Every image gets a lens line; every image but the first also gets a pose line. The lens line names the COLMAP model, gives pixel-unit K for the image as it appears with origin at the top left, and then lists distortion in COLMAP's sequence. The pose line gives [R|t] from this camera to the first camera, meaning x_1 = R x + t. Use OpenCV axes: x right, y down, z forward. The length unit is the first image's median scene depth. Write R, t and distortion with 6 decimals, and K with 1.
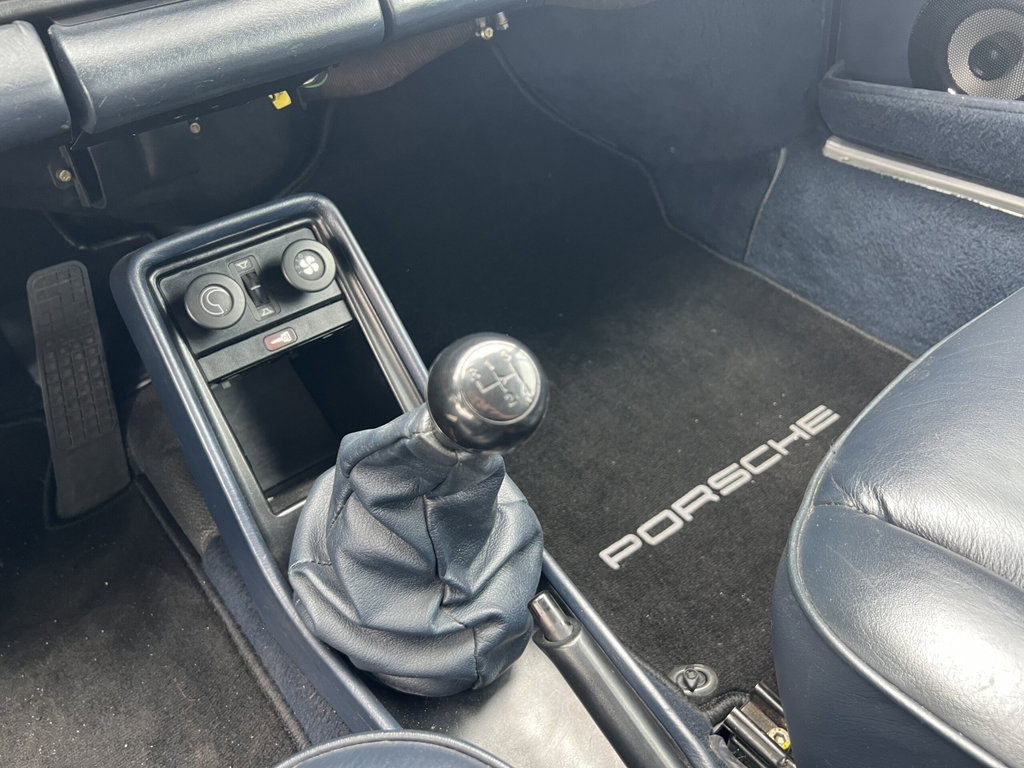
lens RADIAL K [[771.6, 0, 523.5], [0, 771.6, 386.1], [0, 0, 1]] dist [0.040696, -0.047657]
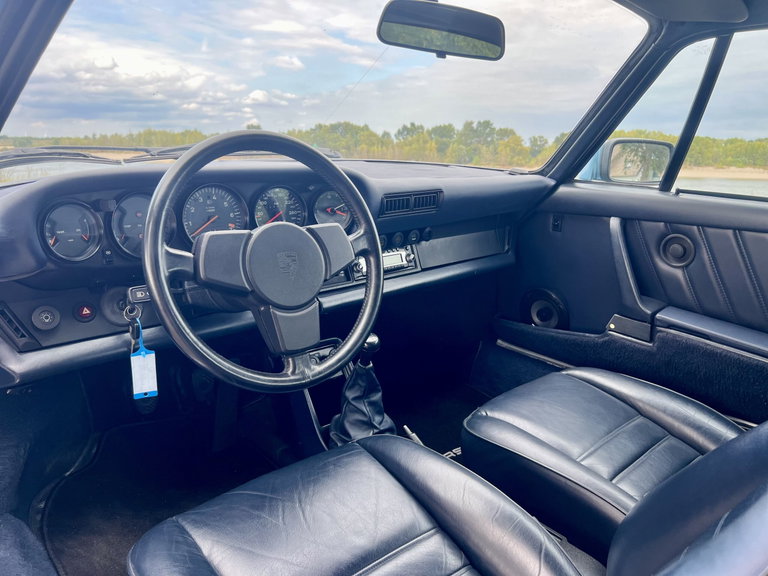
lens RADIAL K [[594.8, 0, 376.4], [0, 594.8, 285.8], [0, 0, 1]] dist [0.053094, -0.078734]
pose [[0.996328, 0.065937, 0.054608, -0.177741], [-0.039025, 0.917495, -0.395829, 0.408064], [-0.076202, 0.392245, 0.916699, -1.095493]]
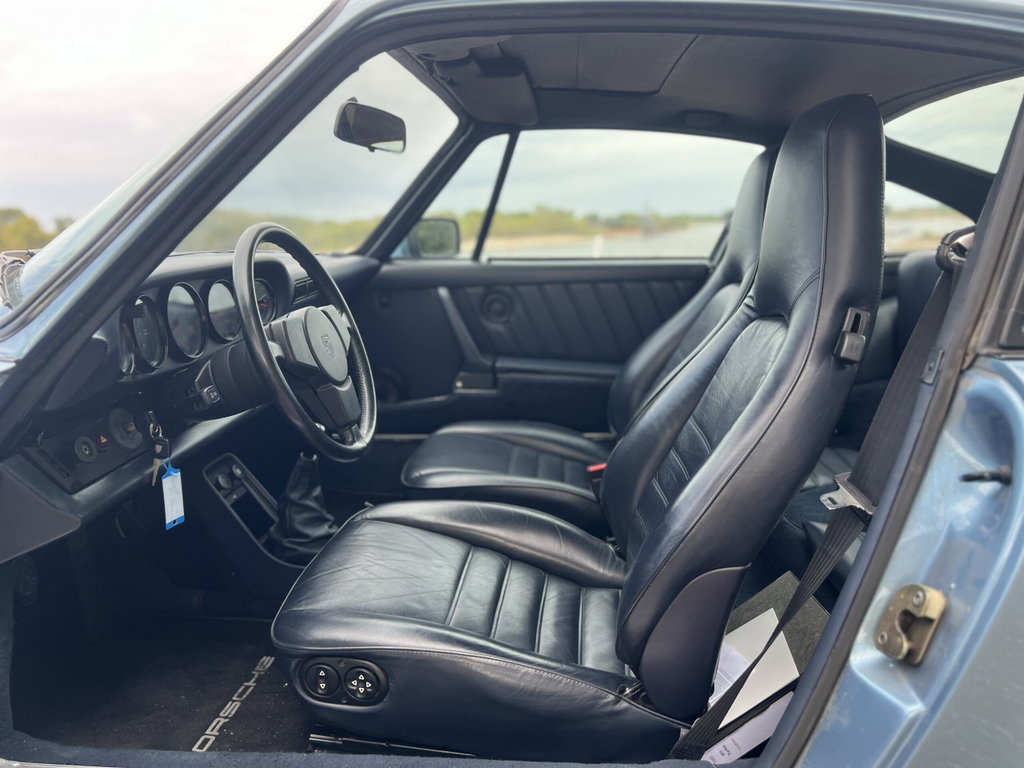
lens RADIAL K [[774.1, 0, 509.4], [0, 774.1, 386.2], [0, 0, 1]] dist [0.029088, -0.031474]
pose [[0.691865, -0.113239, 0.713091, -1.165659], [0.425655, 0.861720, -0.276144, 0.584288], [-0.583215, 0.494586, 0.644395, -1.224862]]
